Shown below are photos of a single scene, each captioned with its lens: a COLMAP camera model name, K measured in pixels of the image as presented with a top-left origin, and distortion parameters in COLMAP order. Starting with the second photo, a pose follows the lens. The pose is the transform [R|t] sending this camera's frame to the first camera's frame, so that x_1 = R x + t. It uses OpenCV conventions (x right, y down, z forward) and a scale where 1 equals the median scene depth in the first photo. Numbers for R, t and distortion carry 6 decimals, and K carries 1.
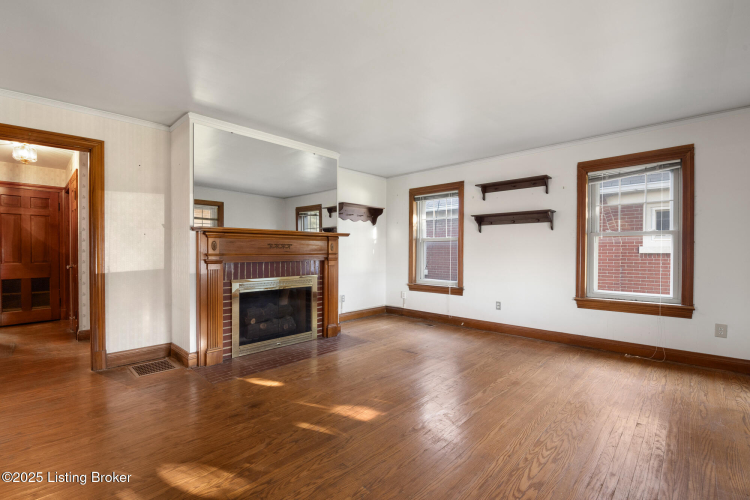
lens RADIAL K [[333.7, 0, 374.1], [0, 333.7, 252.1], [0, 0, 1]] dist [-0.008270, -0.000808]
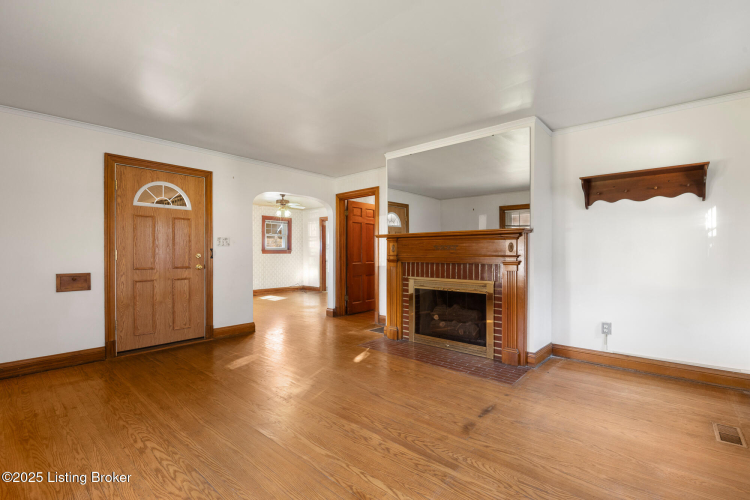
lens RADIAL K [[343.2, 0, 373.1], [0, 343.2, 248.2], [0, 0, 1]] dist [-0.004672, -0.000747]
pose [[0.037528, -0.010576, -0.999240, 0.821864], [-0.002142, 0.999941, -0.010664, -0.004566], [0.999293, 0.002541, 0.037503, 0.831706]]
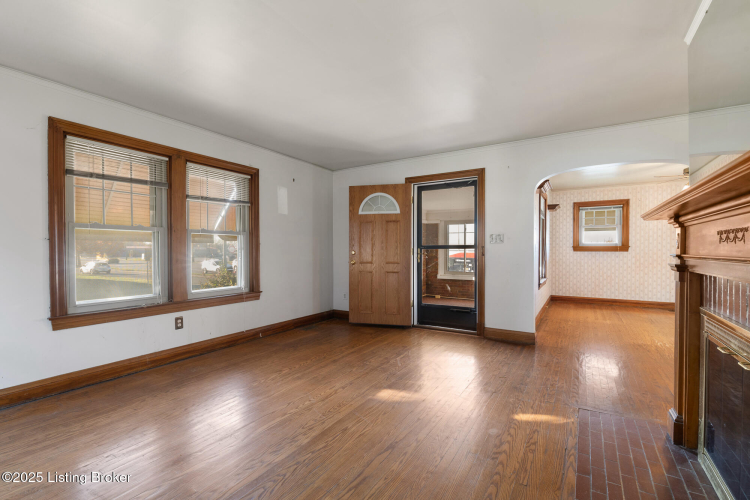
lens RADIAL K [[333.7, 0, 376.0], [0, 333.7, 256.5], [0, 0, 1]] dist [-0.008270, -0.000808]
pose [[-0.975804, 0.004922, -0.218591, 0.168889], [-0.000944, 0.999642, 0.026722, -0.007788], [0.218645, 0.026281, -0.975451, 1.400412]]
